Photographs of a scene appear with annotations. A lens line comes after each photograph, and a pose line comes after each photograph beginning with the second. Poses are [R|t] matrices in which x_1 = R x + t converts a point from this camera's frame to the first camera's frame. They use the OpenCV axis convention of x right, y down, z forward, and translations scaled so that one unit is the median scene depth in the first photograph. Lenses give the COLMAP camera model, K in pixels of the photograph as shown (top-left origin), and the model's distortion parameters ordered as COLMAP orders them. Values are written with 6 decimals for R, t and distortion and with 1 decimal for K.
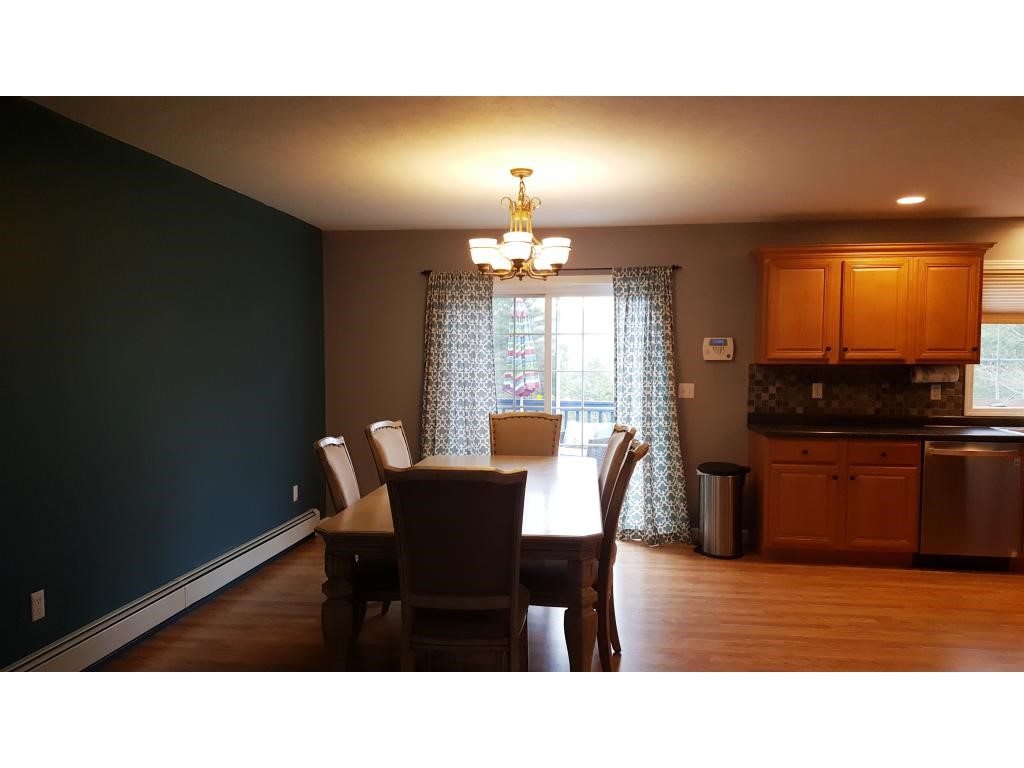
lens RADIAL K [[769.9, 0, 499.3], [0, 769.9, 401.0], [0, 0, 1]] dist [0.141997, -0.224334]
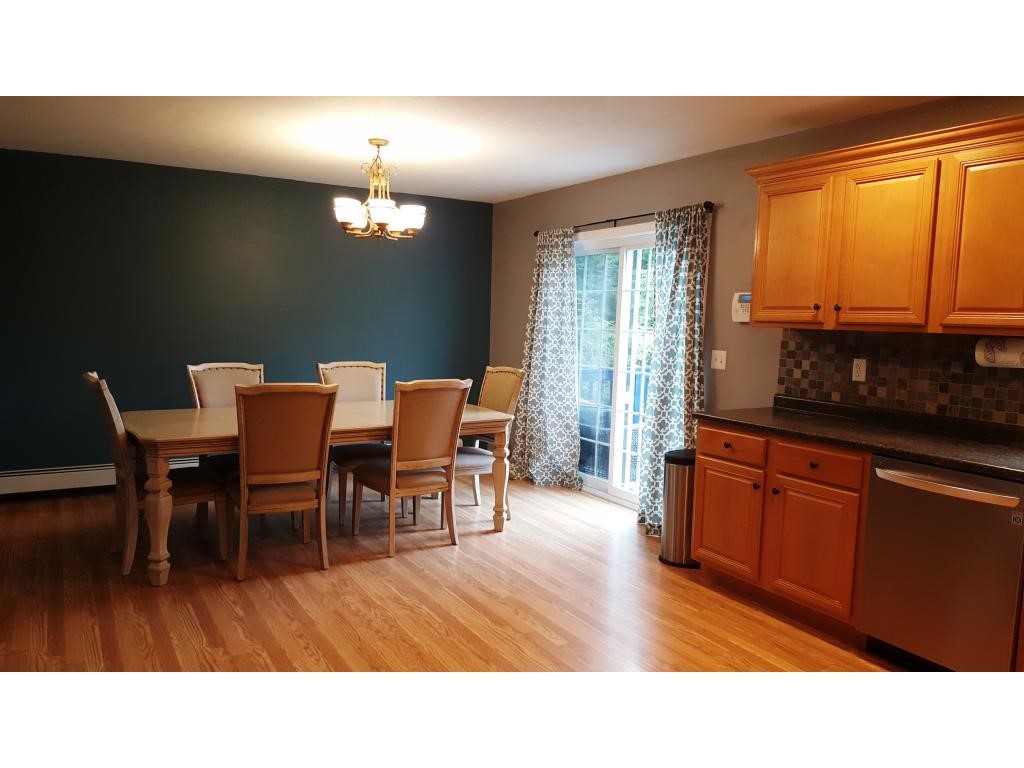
lens RADIAL K [[769.9, 0, 499.3], [0, 769.9, 401.0], [0, 0, 1]] dist [0.141997, -0.224334]
pose [[0.586485, 0.103266, -0.803350, 0.805970], [-0.070305, 0.994586, 0.076522, -0.017383], [0.806903, 0.011601, 0.590570, 0.364580]]
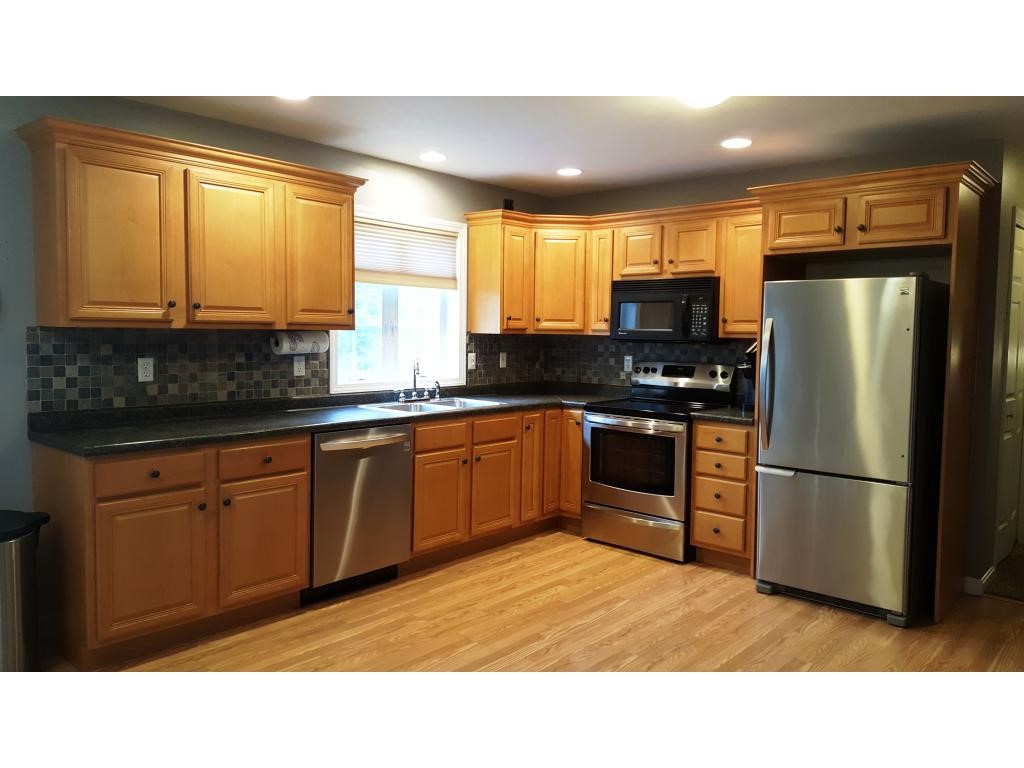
lens RADIAL K [[760.0, 0, 534.6], [0, 760.0, 377.3], [0, 0, 1]] dist [0.148361, -0.209373]
pose [[0.551793, -0.048666, 0.832560, 0.053991], [0.033542, 0.998783, 0.036152, -0.020076], [-0.833306, 0.007977, 0.552754, 0.401298]]
